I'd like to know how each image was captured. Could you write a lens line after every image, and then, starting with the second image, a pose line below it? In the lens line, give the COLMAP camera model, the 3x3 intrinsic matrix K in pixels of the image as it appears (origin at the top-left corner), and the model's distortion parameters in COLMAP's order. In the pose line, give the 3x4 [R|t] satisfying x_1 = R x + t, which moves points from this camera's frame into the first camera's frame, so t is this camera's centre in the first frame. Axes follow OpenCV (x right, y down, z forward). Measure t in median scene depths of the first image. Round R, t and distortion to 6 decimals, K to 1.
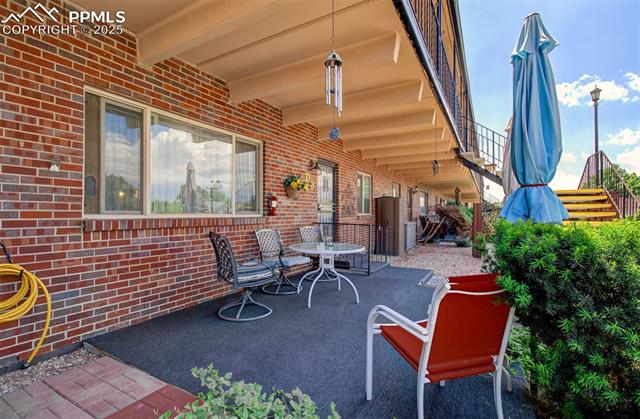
lens RADIAL K [[297.9, 0, 320.1], [0, 297.9, 211.7], [0, 0, 1]] dist [-0.000512, 0.000001]
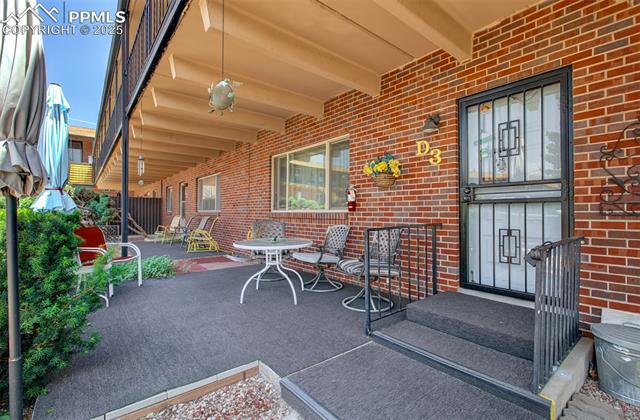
lens RADIAL K [[293.4, 0, 319.8], [0, 293.4, 211.8], [0, 0, 1]] dist [0.000473, 0.000051]
pose [[-0.352859, -0.000719, -0.935676, 0.841369], [0.007659, 0.999964, -0.003656, 0.021365], [0.935645, -0.008457, -0.352841, 1.449513]]
